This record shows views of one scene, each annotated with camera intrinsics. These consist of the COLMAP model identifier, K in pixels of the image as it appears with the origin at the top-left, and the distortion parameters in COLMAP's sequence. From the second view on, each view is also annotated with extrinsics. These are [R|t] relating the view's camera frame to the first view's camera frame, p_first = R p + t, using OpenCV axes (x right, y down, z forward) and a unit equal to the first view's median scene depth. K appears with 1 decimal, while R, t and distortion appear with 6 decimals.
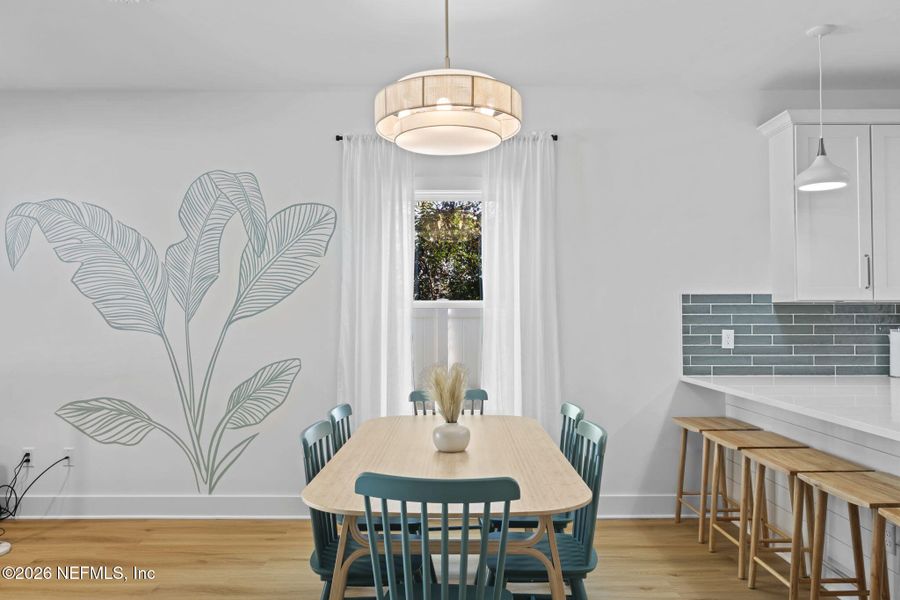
lens RADIAL K [[659.3, 0, 450.0], [0, 659.3, 300.0], [0, 0, 1]] dist [0.000687, 0.002644]
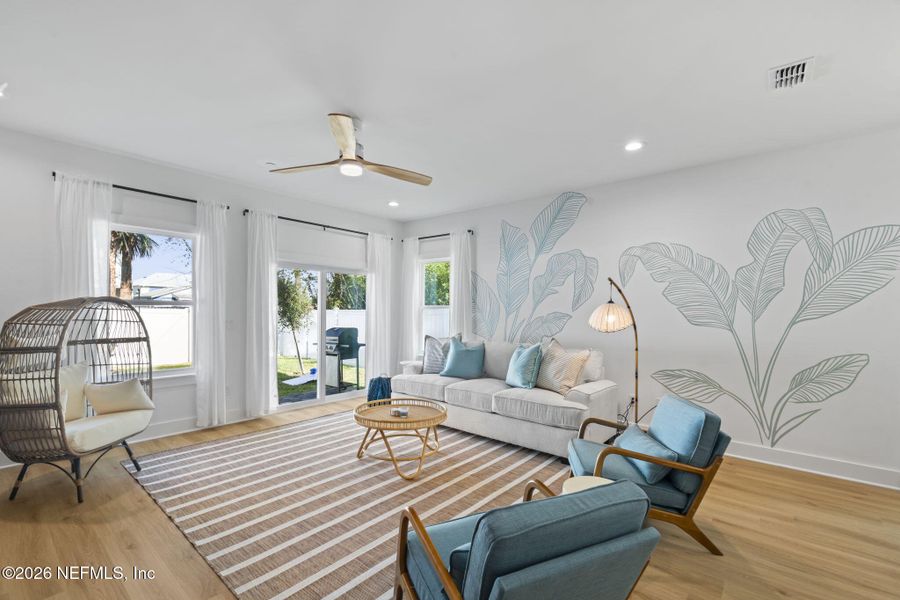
lens RADIAL K [[395.0, 0, 452.8], [0, 395.0, 317.4], [0, 0, 1]] dist [-0.003916, -0.000165]
pose [[0.768333, 0.020867, -0.639710, -0.355461], [0.004561, 0.999265, 0.038074, -0.011048], [0.640034, -0.032171, 0.767673, -0.050944]]
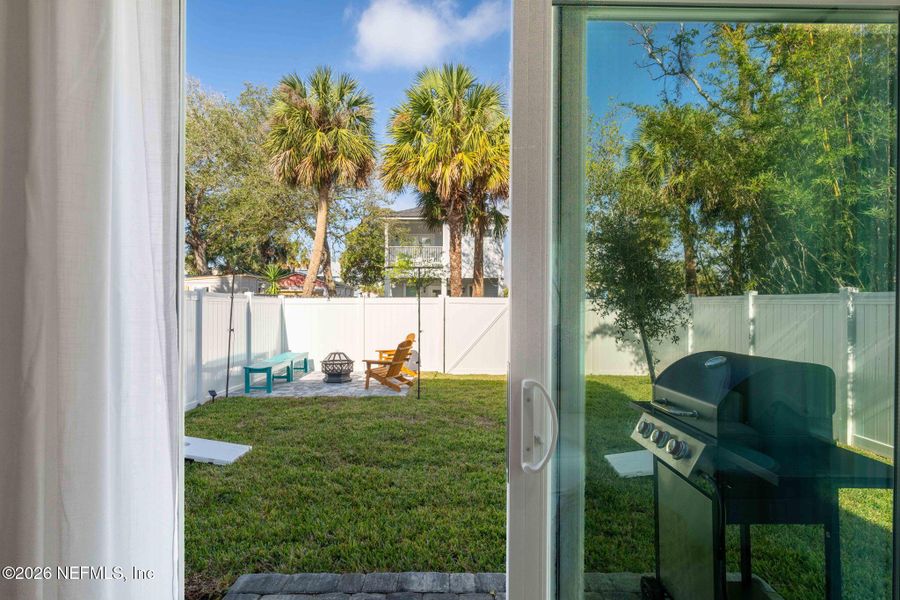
lens RADIAL K [[481.1, 0, 443.9], [0, 481.1, 302.6], [0, 0, 1]] dist [0.000007, 0.000322]
pose [[0.005324, 0.001197, -0.999985, -1.239839], [0.024176, 0.999707, 0.001325, 0.035066], [0.999694, -0.024183, 0.005293, 0.579343]]
